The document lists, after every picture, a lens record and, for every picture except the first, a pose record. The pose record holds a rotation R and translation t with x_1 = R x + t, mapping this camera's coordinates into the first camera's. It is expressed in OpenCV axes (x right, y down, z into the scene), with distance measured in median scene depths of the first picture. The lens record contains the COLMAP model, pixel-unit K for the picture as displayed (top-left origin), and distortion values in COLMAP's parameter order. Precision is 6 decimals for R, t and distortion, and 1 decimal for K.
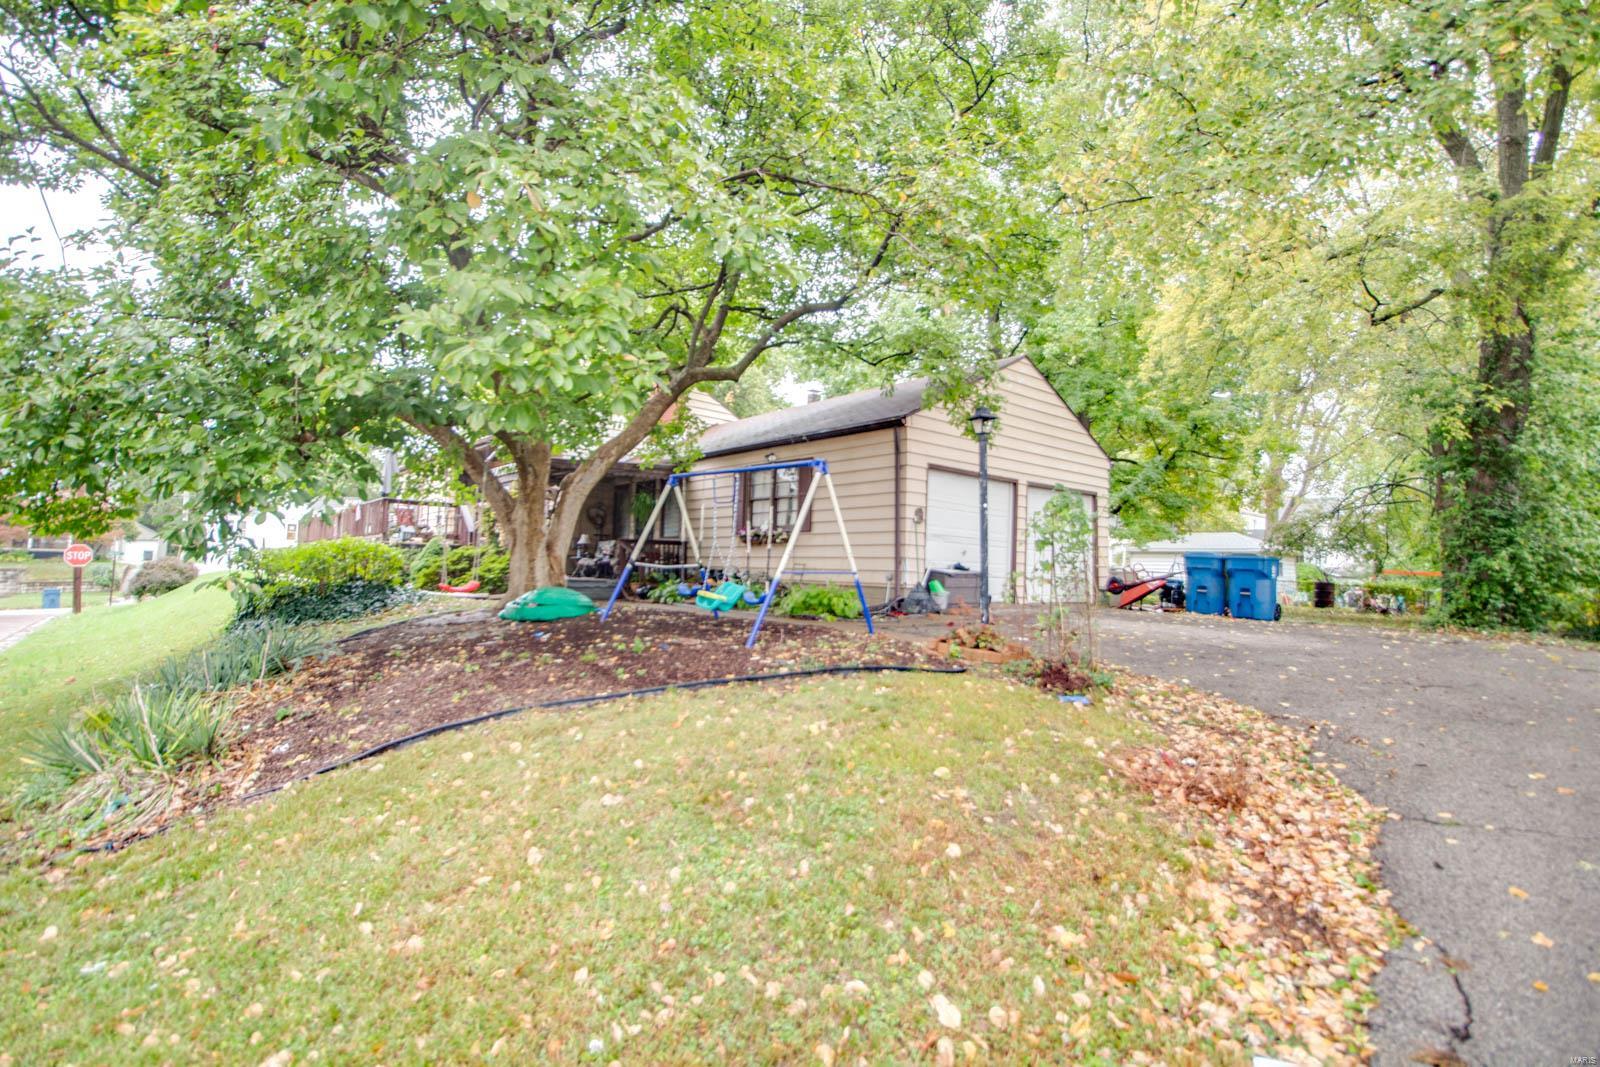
lens RADIAL K [[750.0, 0, 800.0], [0, 750.0, 533.5], [0, 0, 1]] dist [-0.009994, -0.000188]
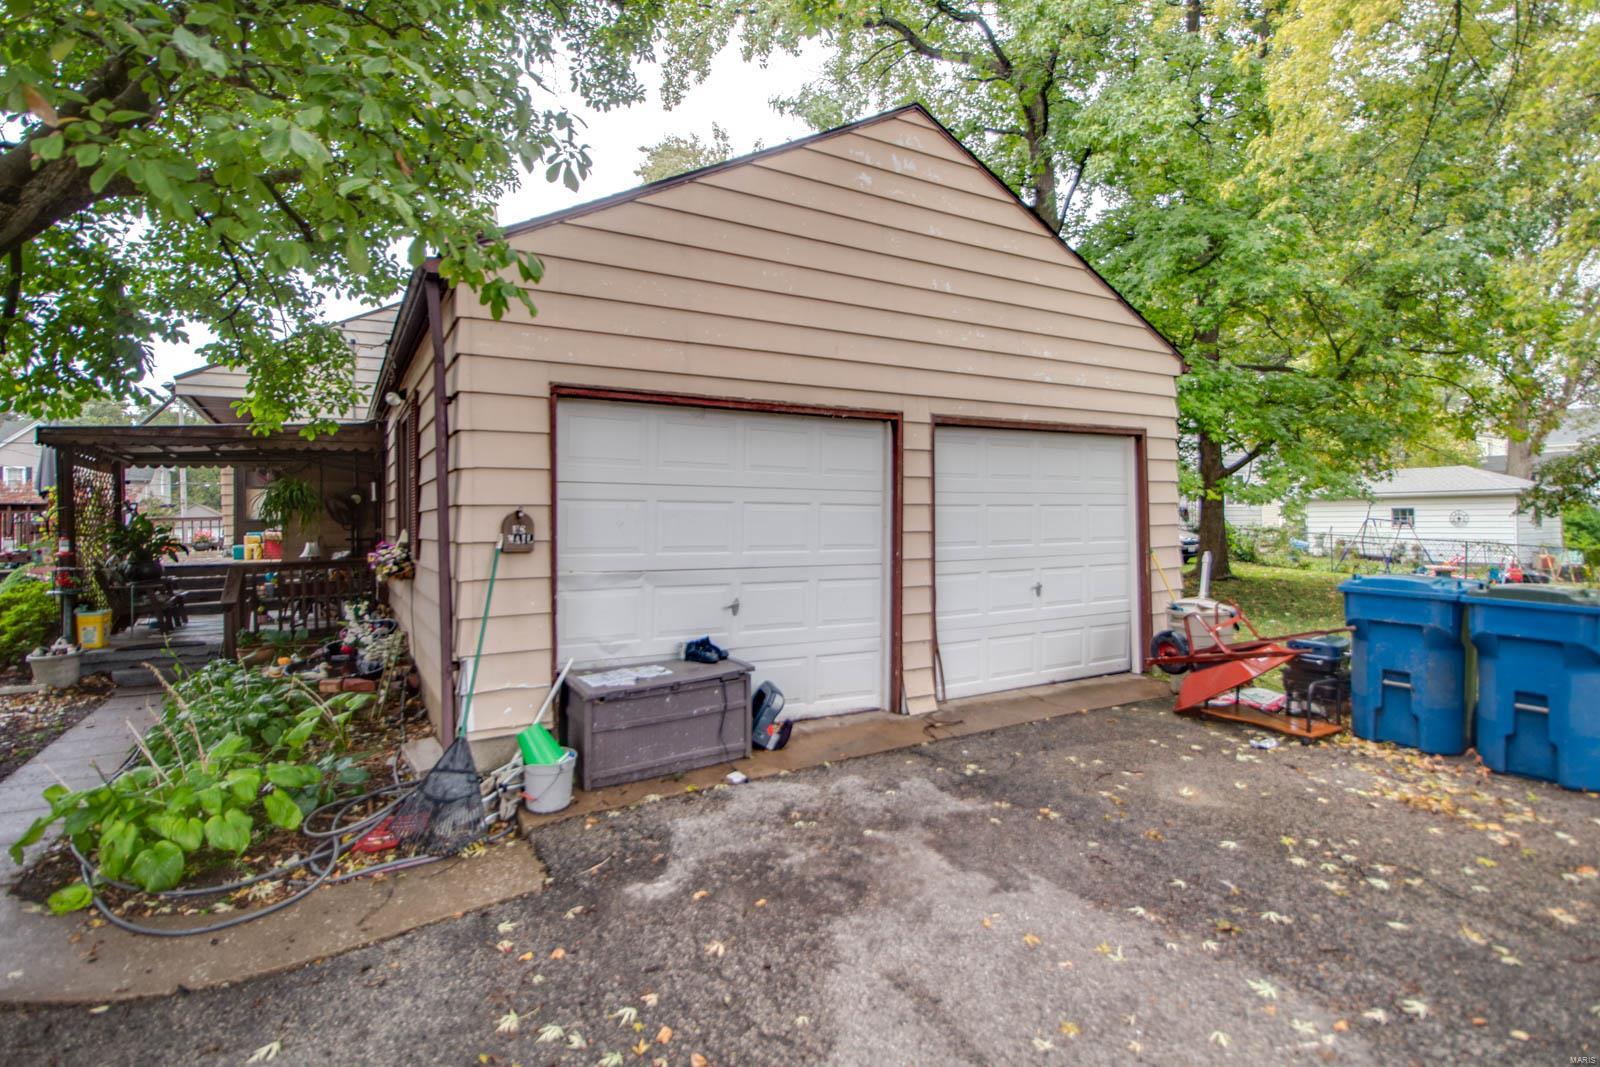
lens RADIAL K [[823.0, 0, 800.0], [0, 823.0, 533.5], [0, 0, 1]] dist [-0.005949, -0.000655]
pose [[0.988015, -0.035998, -0.150101, 0.276245], [0.044959, 0.997376, 0.056742, -0.030992], [0.147664, -0.062811, 0.987041, 0.499554]]
